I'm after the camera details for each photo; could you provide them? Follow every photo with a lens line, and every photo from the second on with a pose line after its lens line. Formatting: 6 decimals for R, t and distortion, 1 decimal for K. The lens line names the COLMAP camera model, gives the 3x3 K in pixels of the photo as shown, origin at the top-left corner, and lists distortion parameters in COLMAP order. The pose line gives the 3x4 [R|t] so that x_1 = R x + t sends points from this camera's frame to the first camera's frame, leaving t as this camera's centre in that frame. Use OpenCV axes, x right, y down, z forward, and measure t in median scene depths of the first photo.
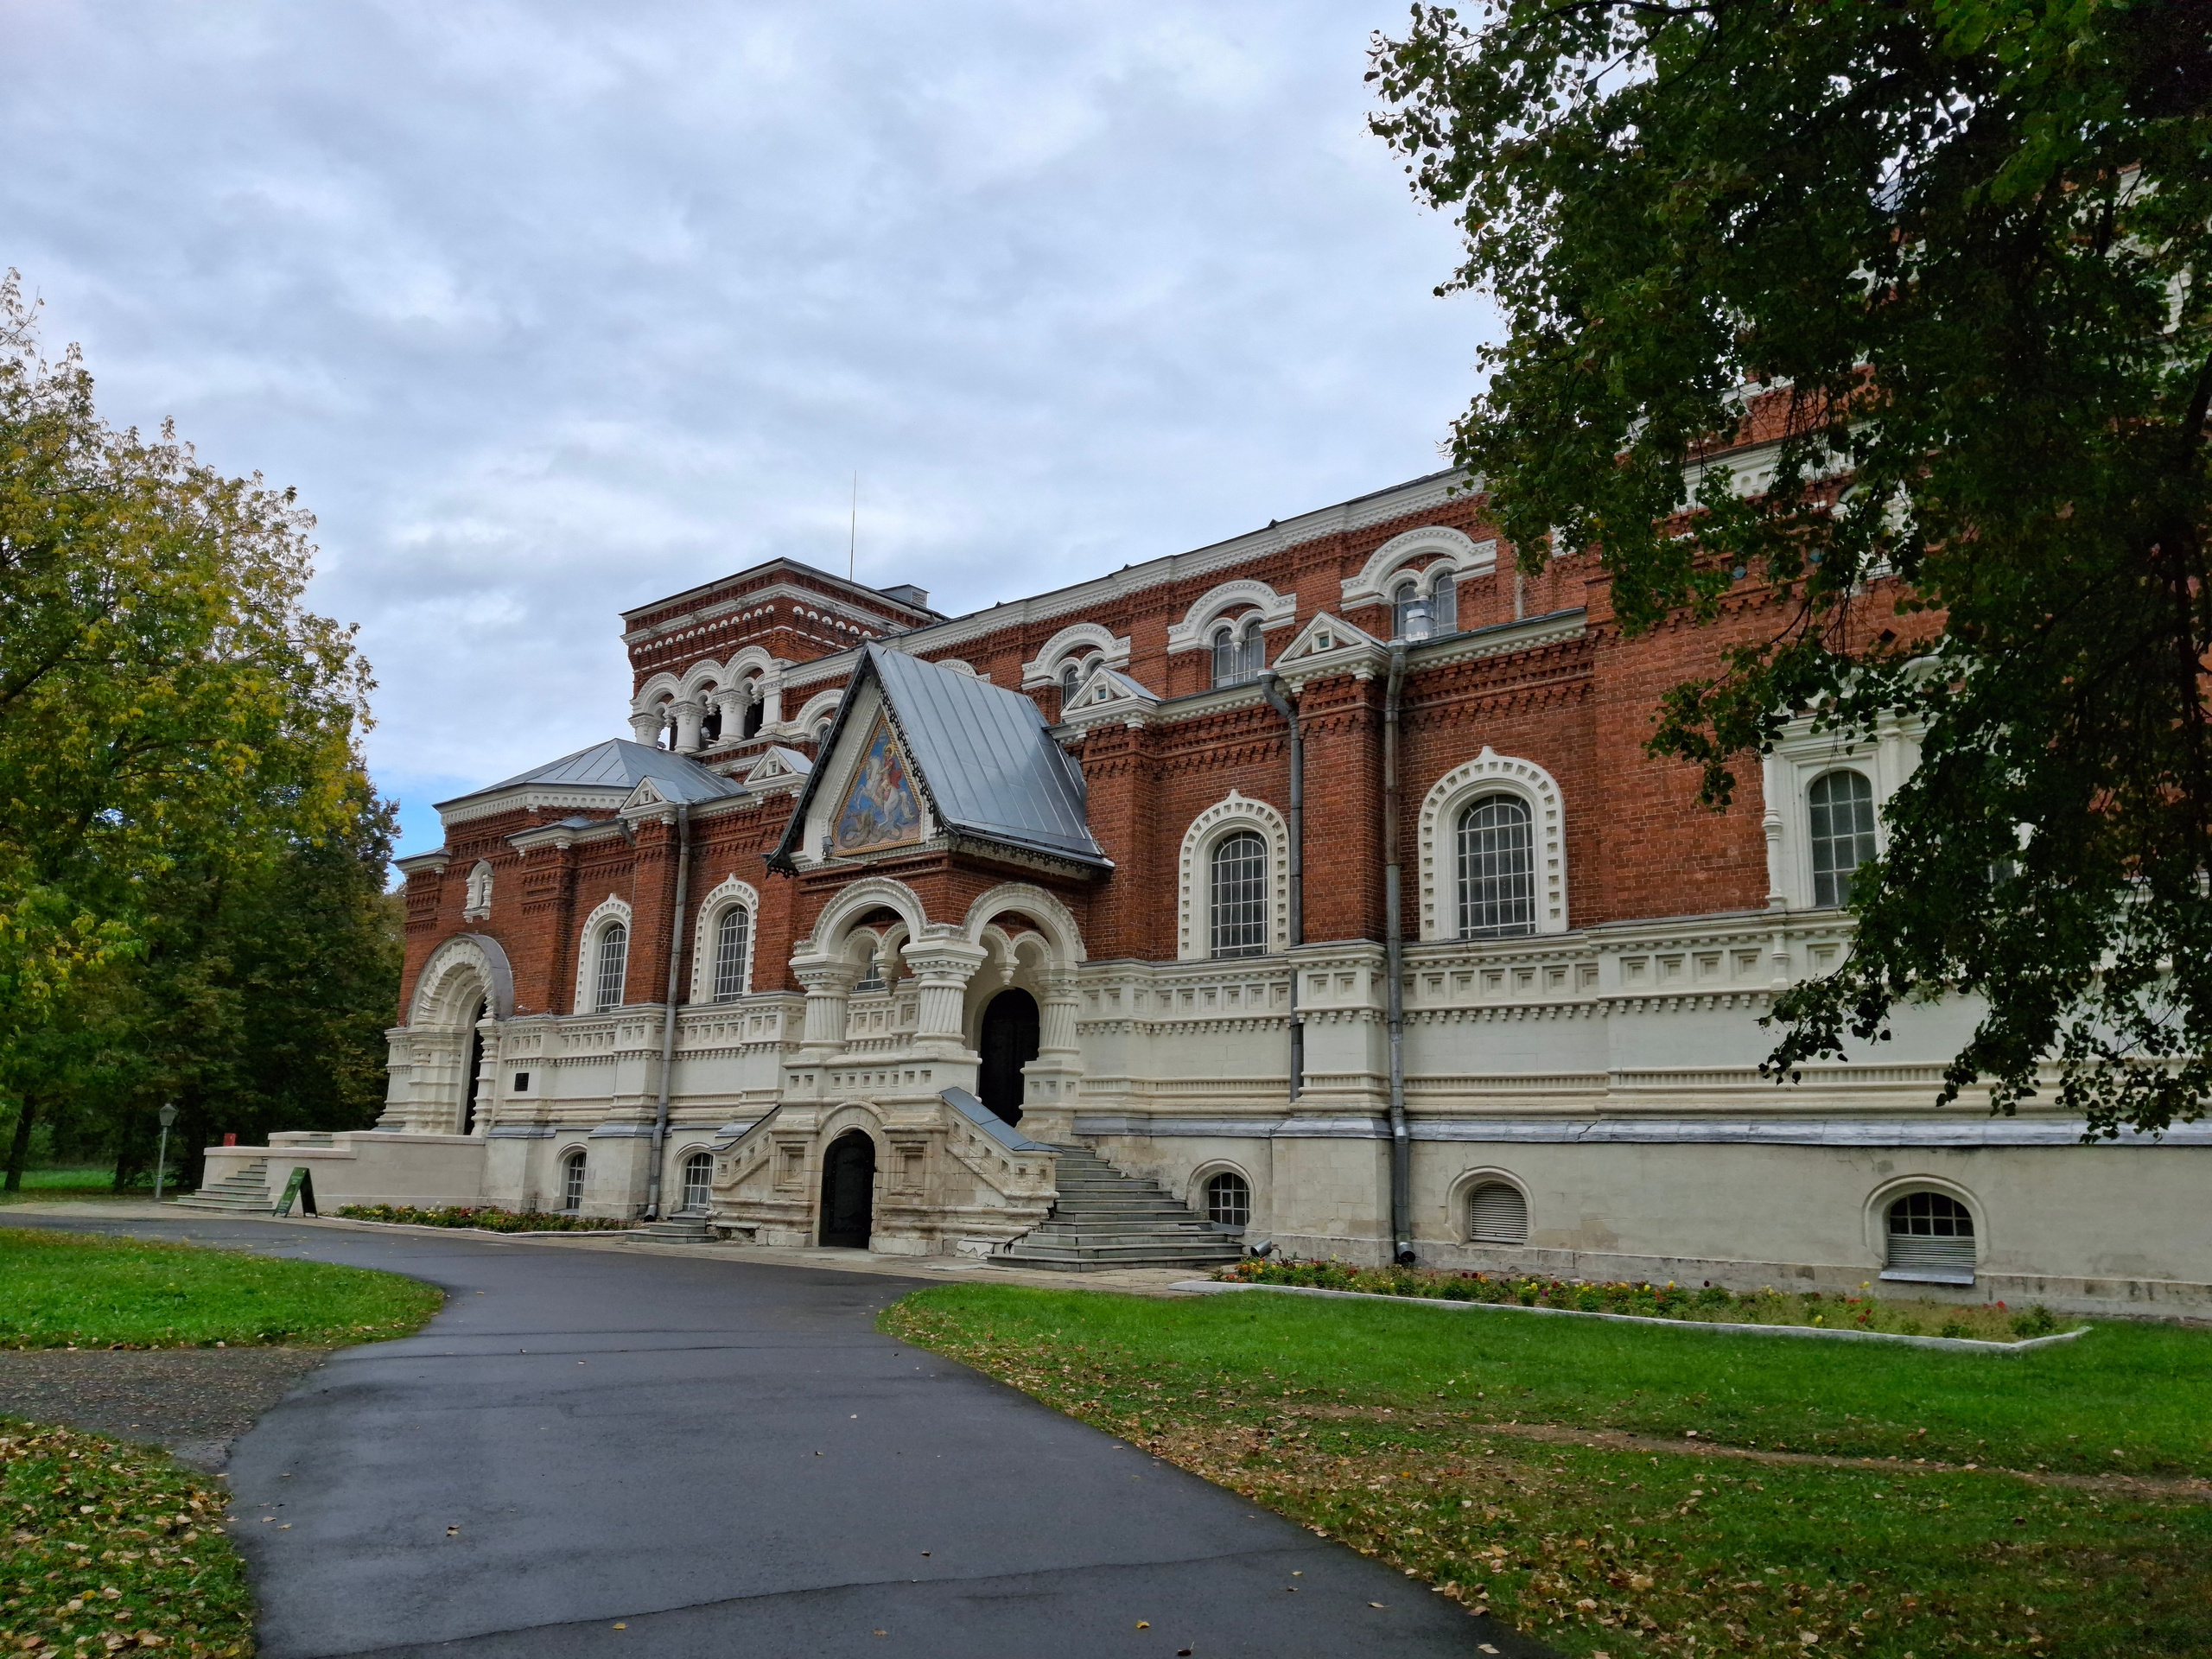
lens RADIAL K [[1641.2, 0, 1097.6], [0, 1641.2, 783.6], [0, 0, 1]] dist [0.034068, -0.047721]
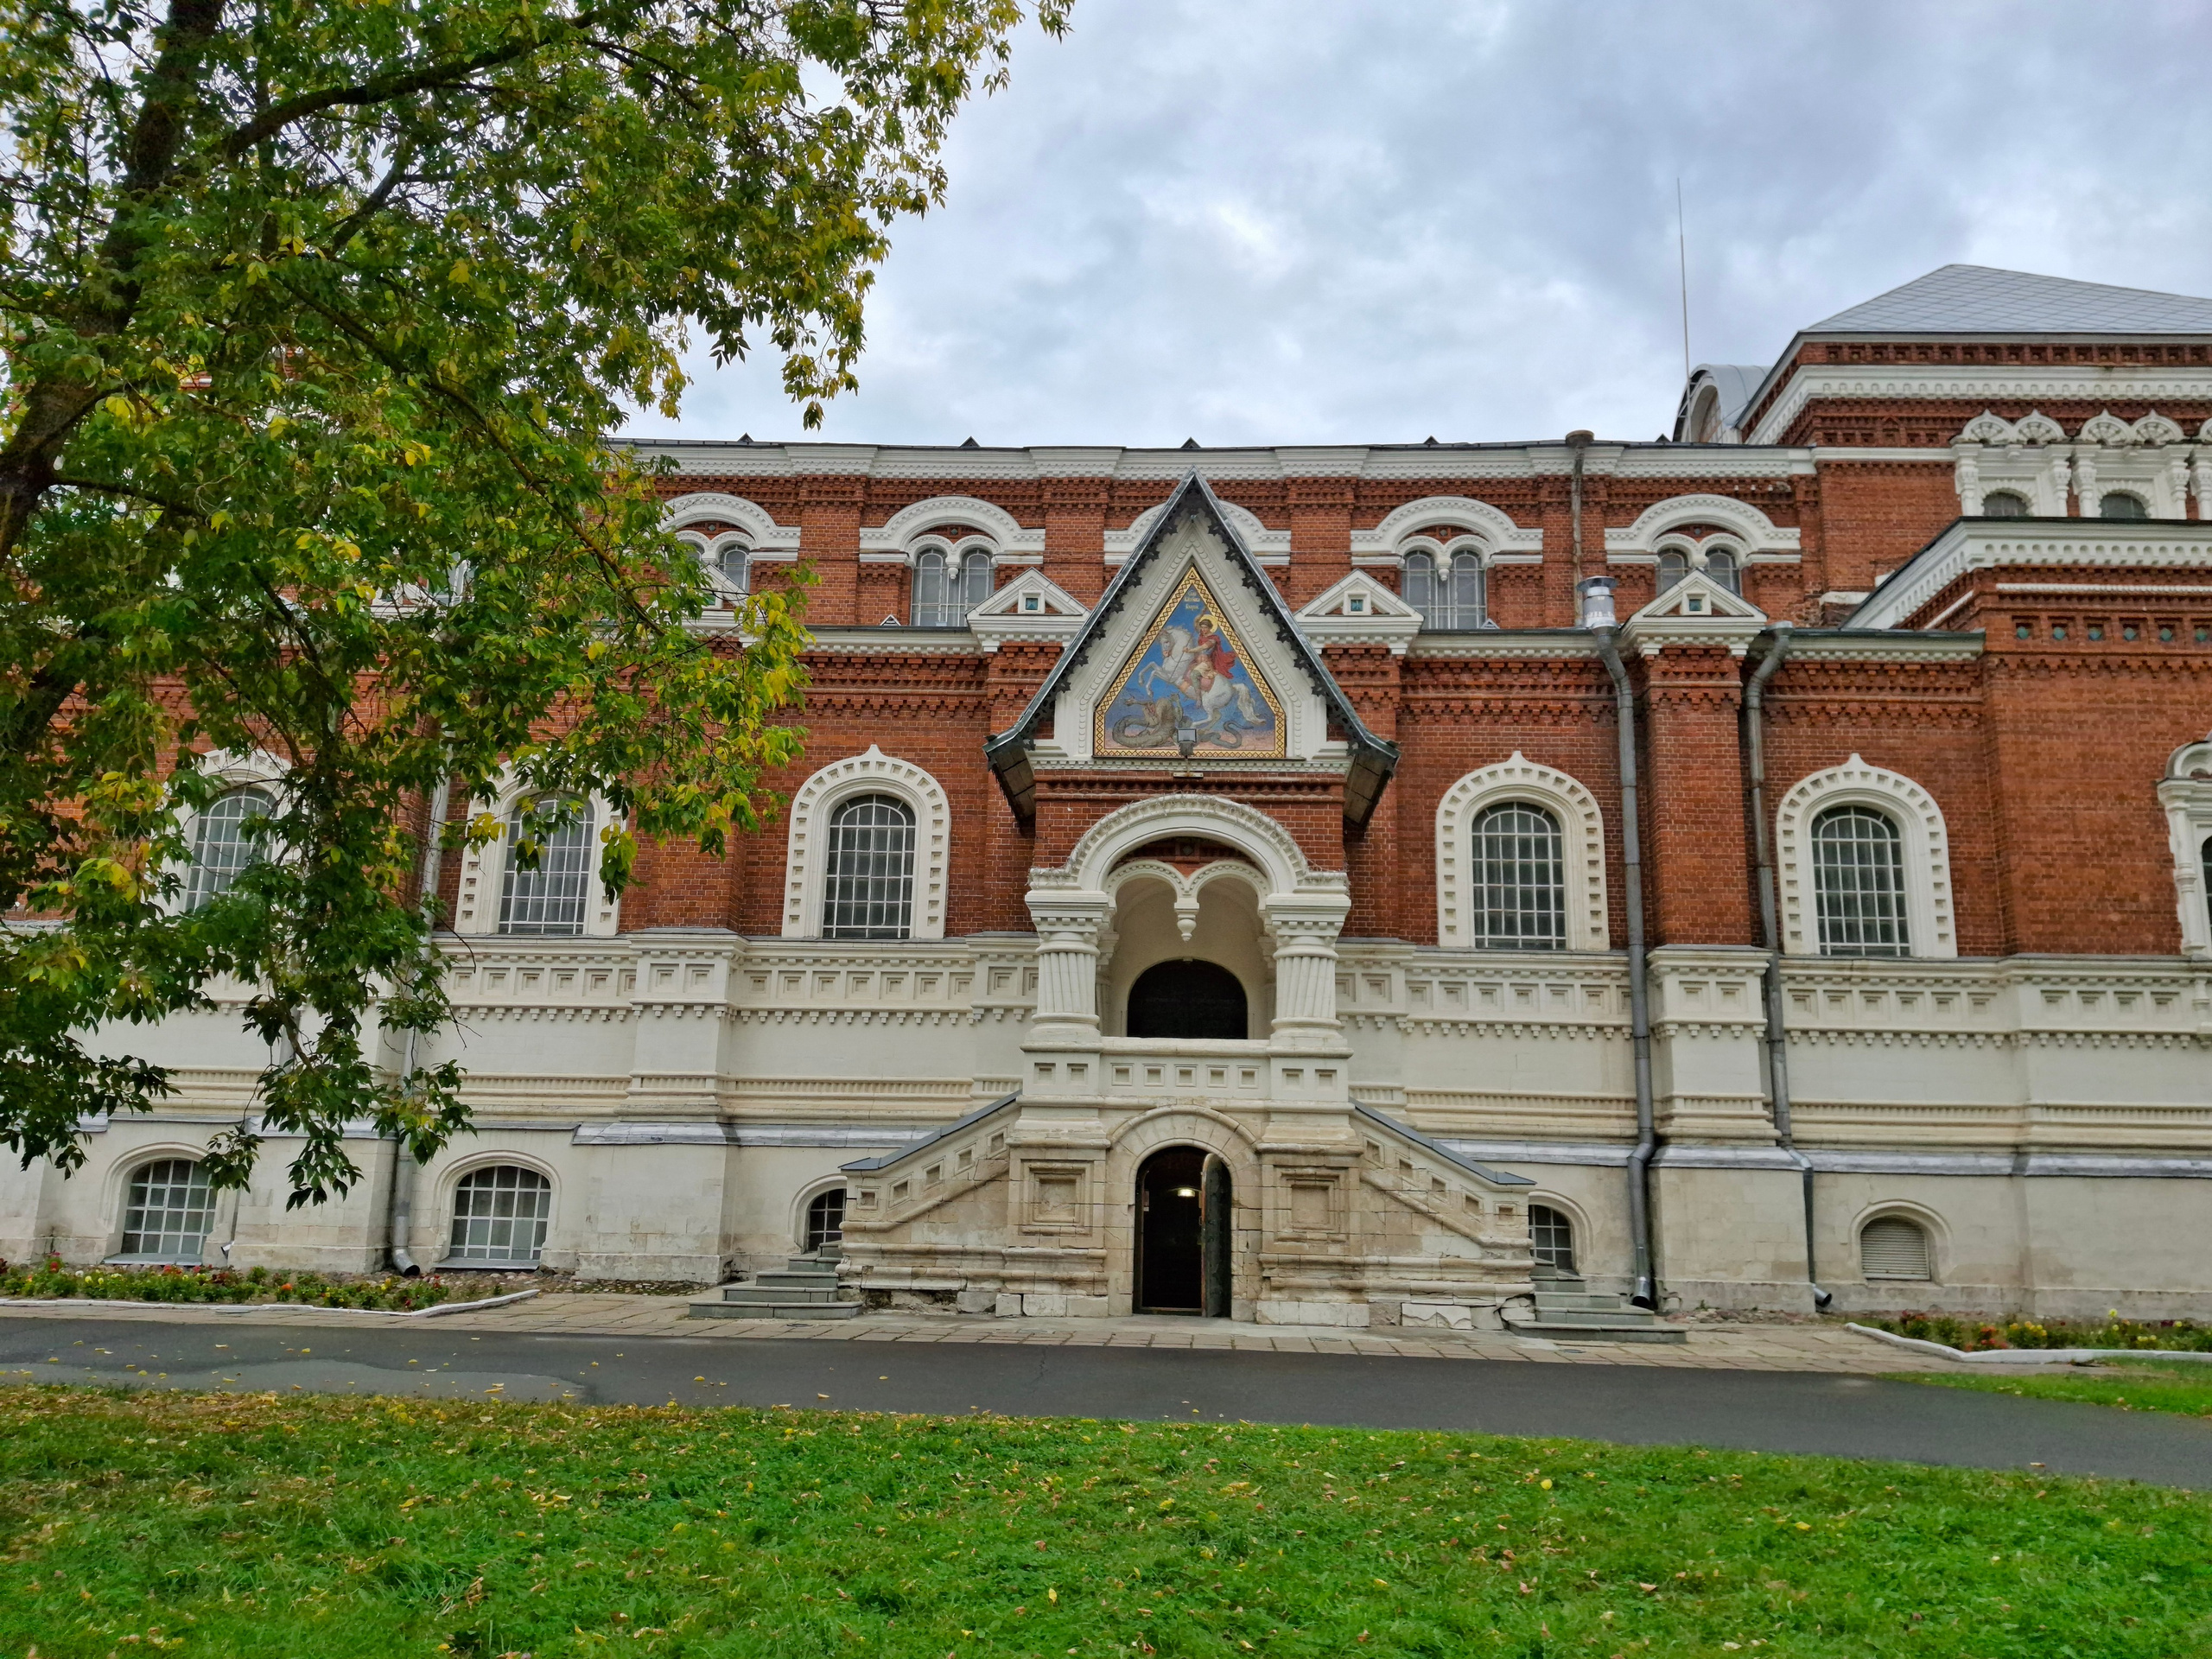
lens RADIAL K [[1641.2, 0, 1109.2], [0, 1641.2, 815.7], [0, 0, 1]] dist [0.034068, -0.047721]
pose [[0.788232, 0.136564, 0.600034, -0.595446], [-0.145055, 0.988822, -0.034500, 0.096865], [-0.598038, -0.059844, 0.799230, 0.453110]]
